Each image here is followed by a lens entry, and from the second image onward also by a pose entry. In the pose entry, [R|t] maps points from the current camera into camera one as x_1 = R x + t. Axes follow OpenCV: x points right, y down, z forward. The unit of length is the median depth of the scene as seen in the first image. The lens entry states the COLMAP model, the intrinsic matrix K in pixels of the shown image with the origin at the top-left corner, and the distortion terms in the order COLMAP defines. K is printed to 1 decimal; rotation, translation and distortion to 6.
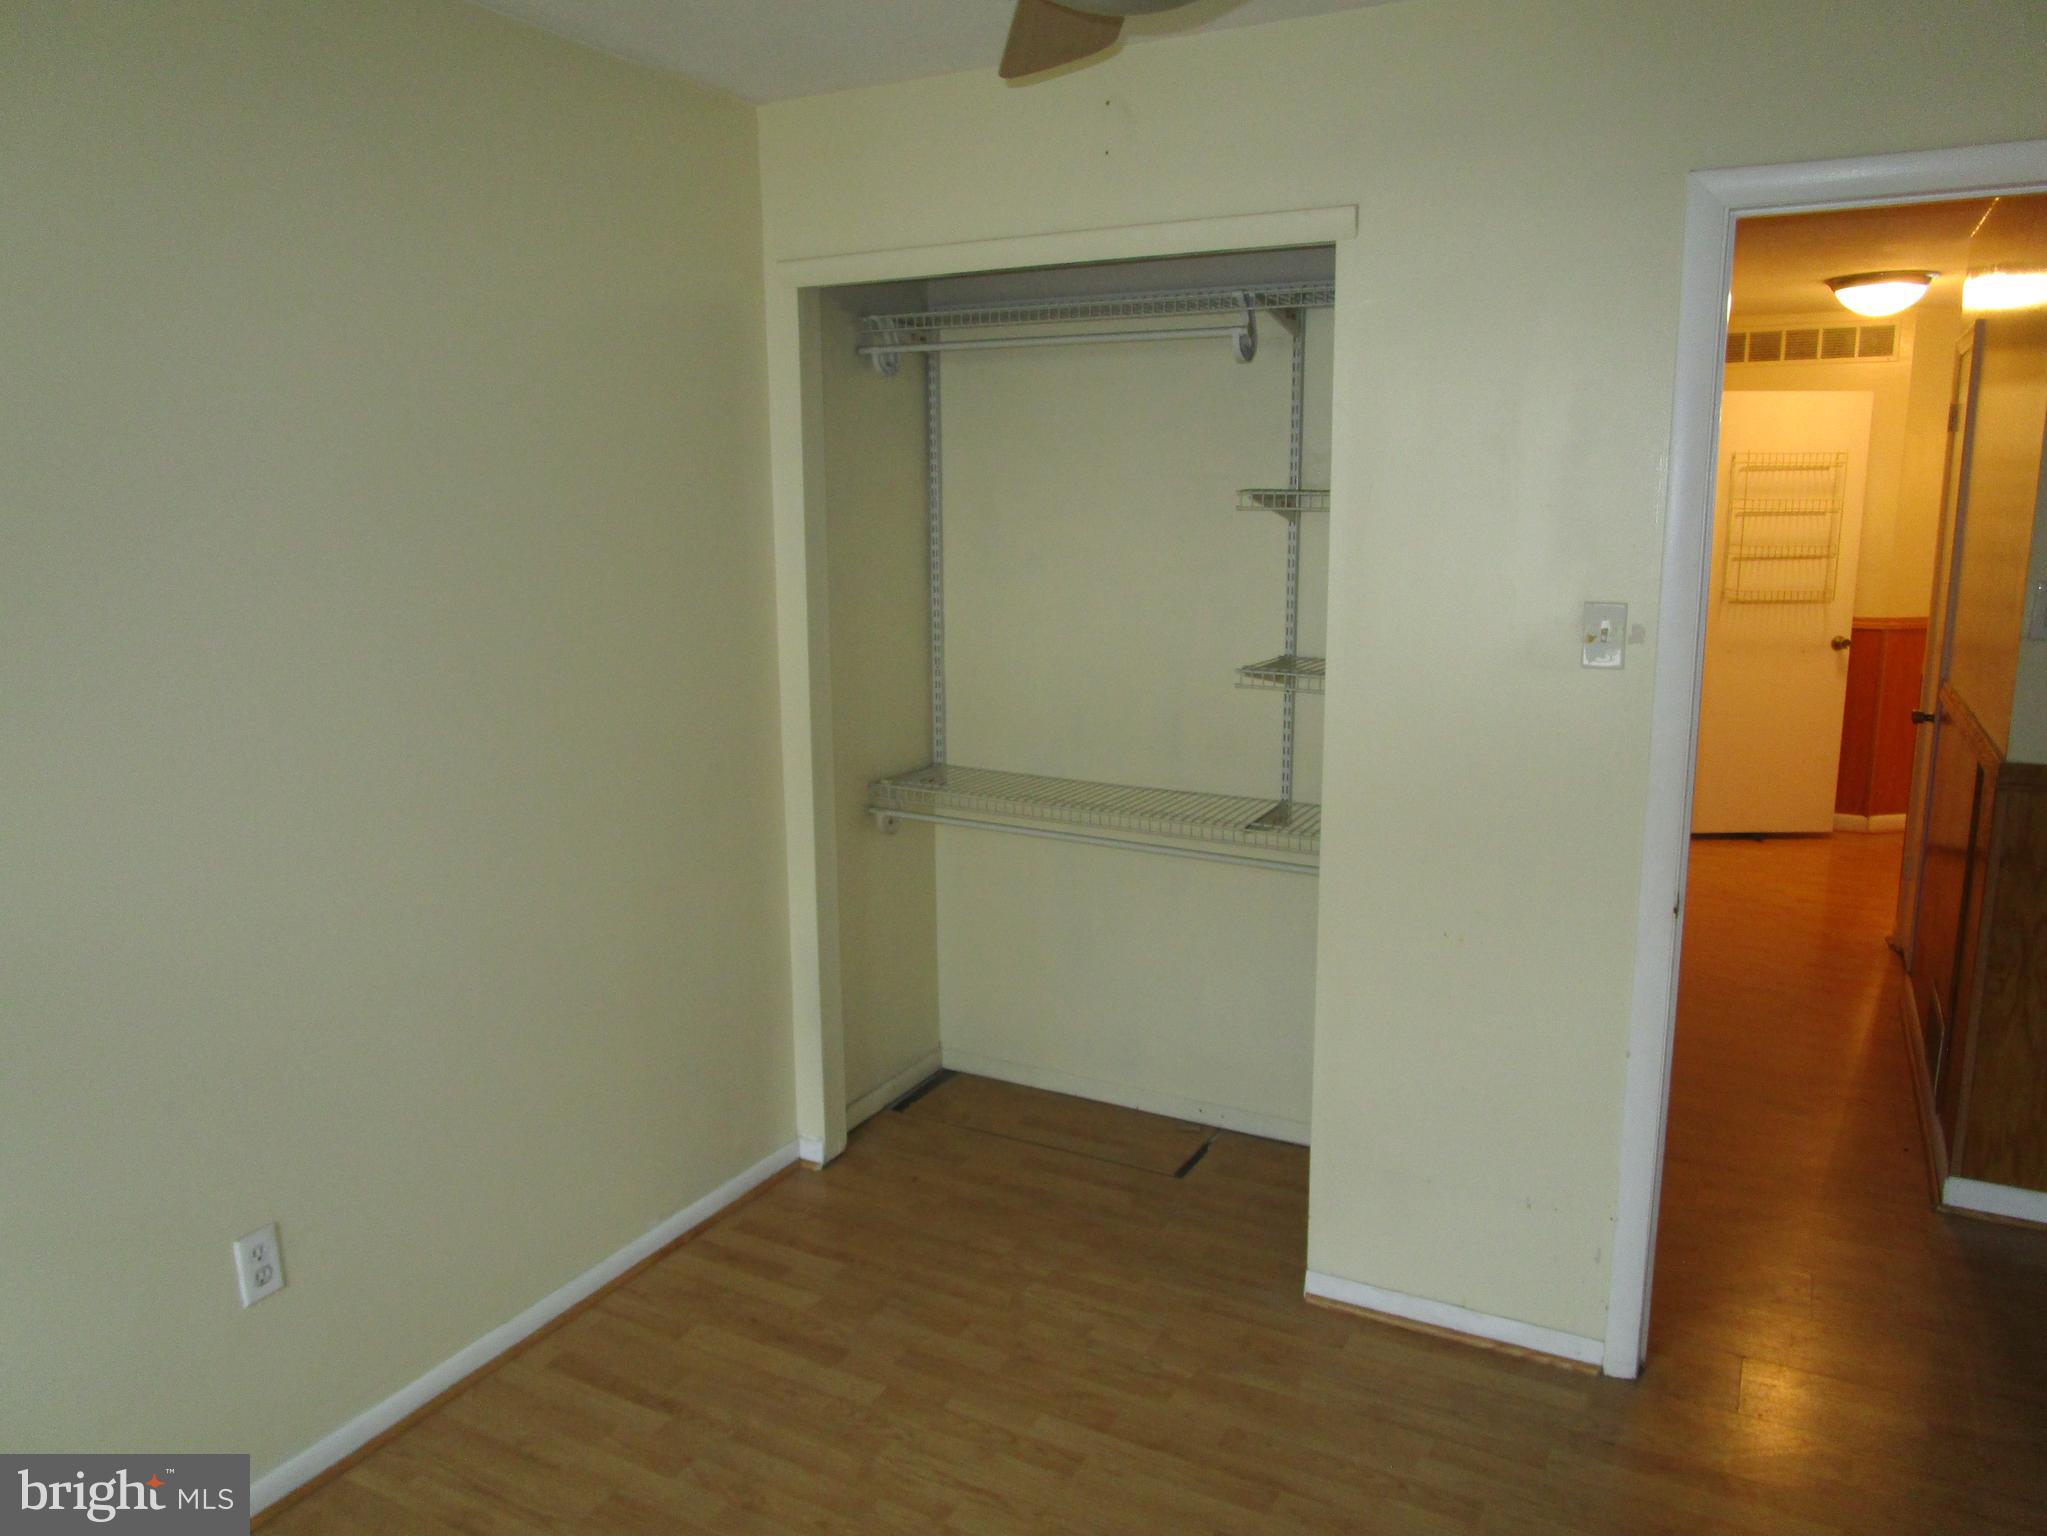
lens RADIAL K [[1497.8, 0, 1033.6], [0, 1497.8, 781.6], [0, 0, 1]] dist [-0.009195, 0.001371]
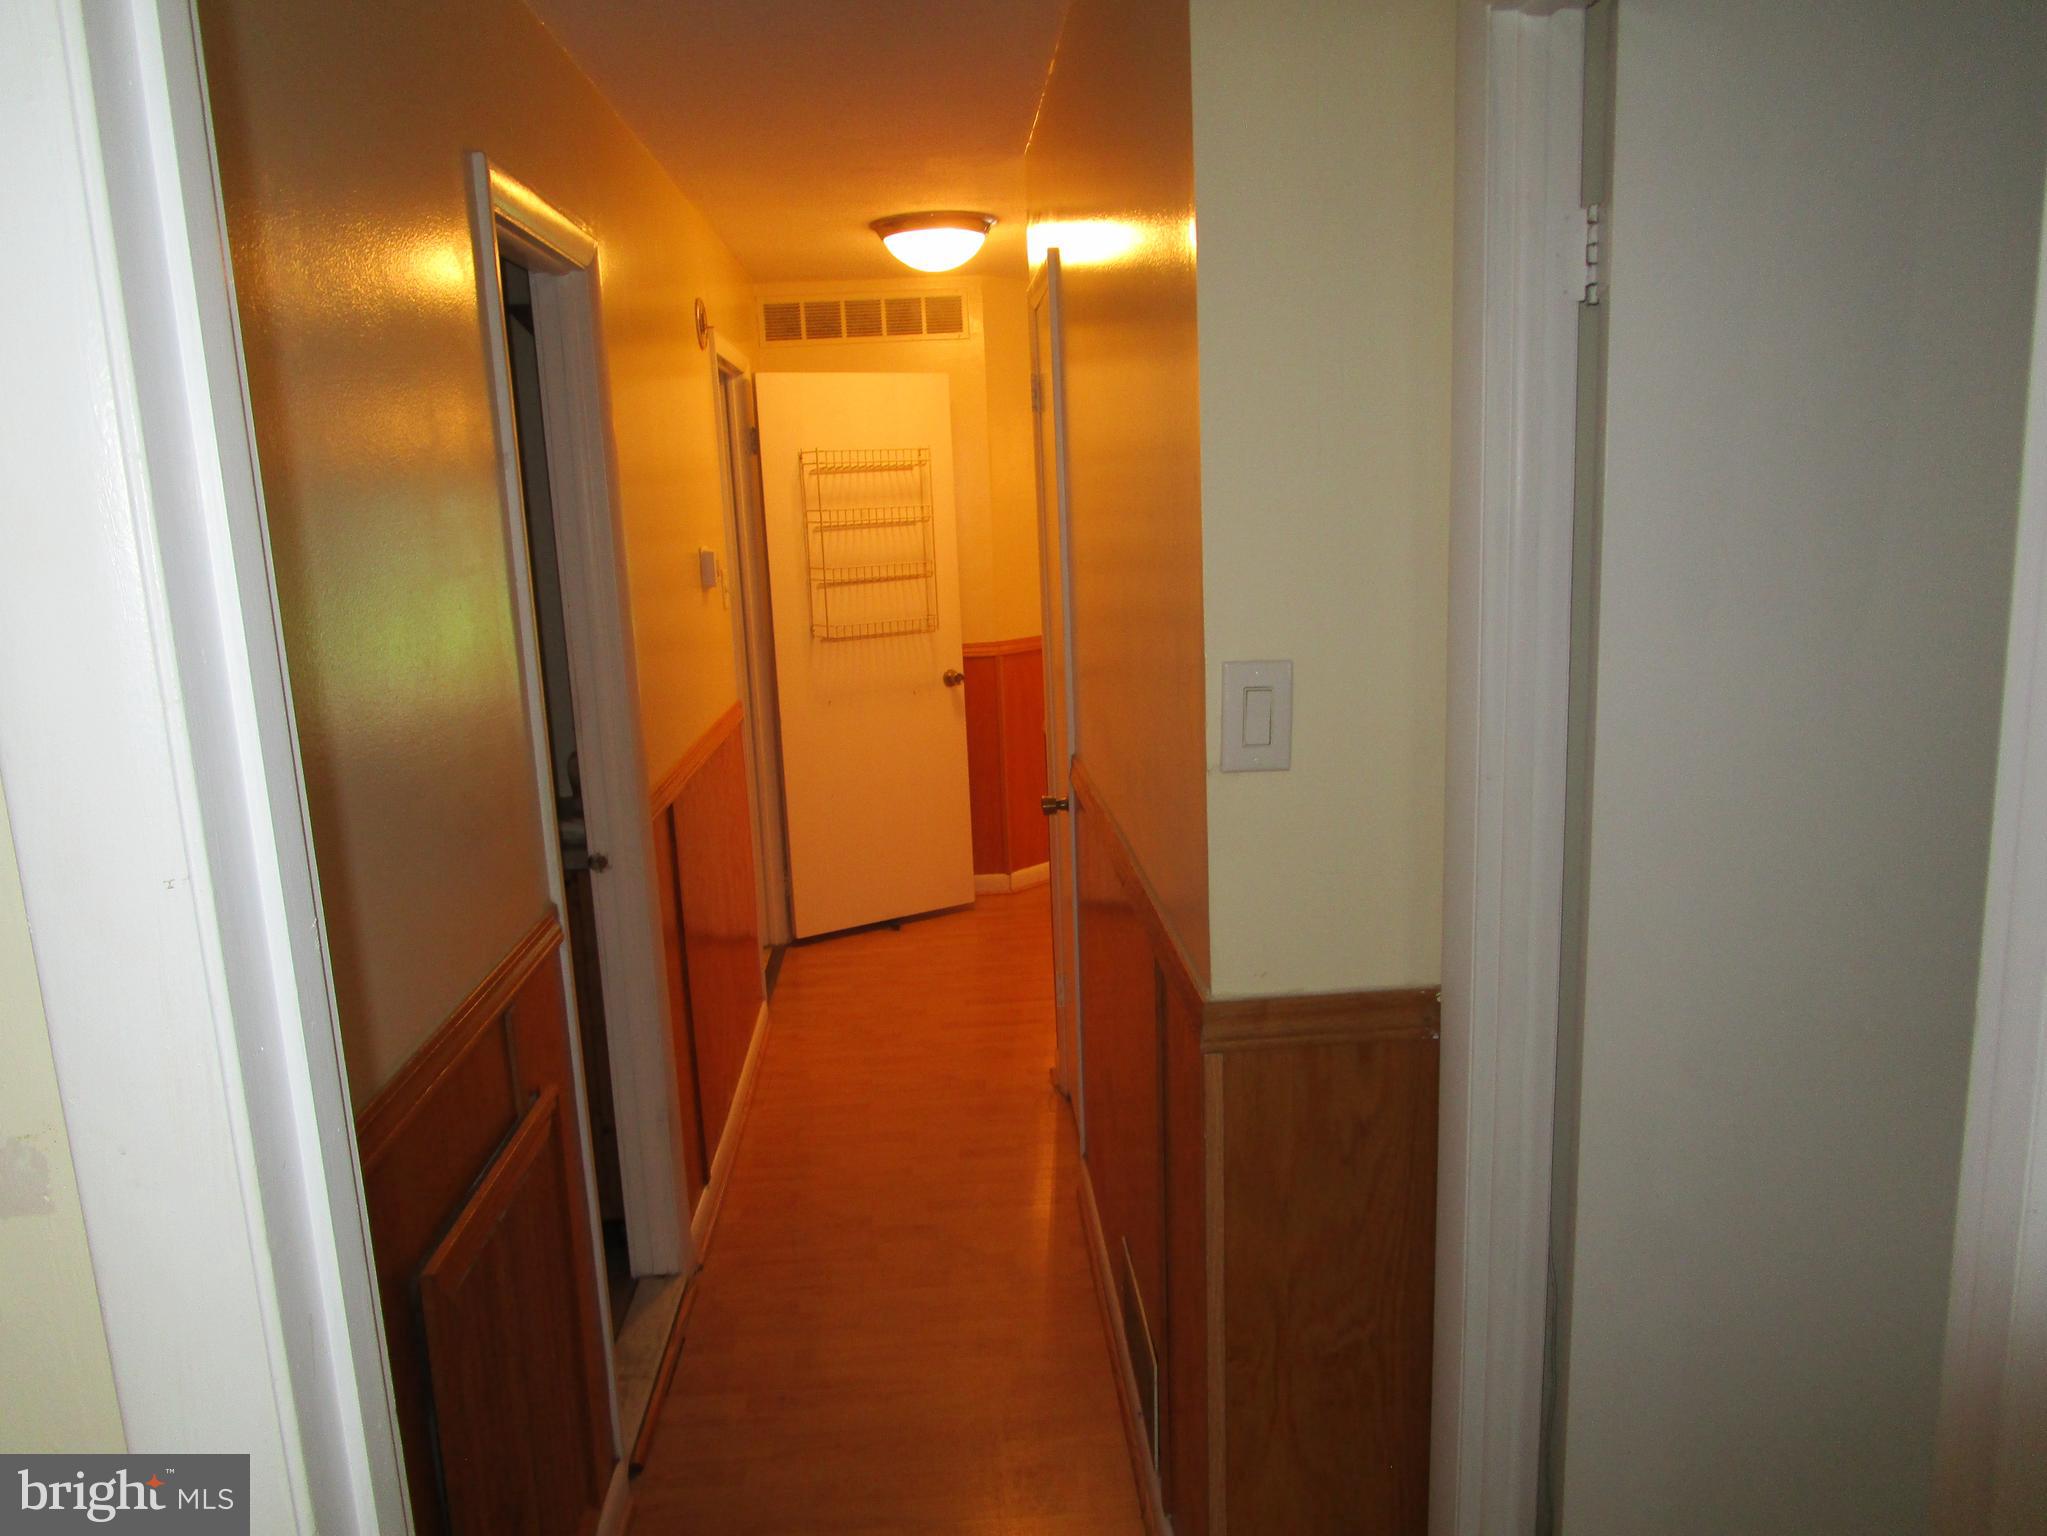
lens RADIAL K [[1497.8, 0, 1033.6], [0, 1497.8, 781.6], [0, 0, 1]] dist [-0.009195, 0.001371]
pose [[0.857398, -0.129333, 0.498138, 0.159061], [0.132074, 0.990788, 0.029915, -0.055357], [-0.497418, 0.040142, 0.866582, 0.263404]]
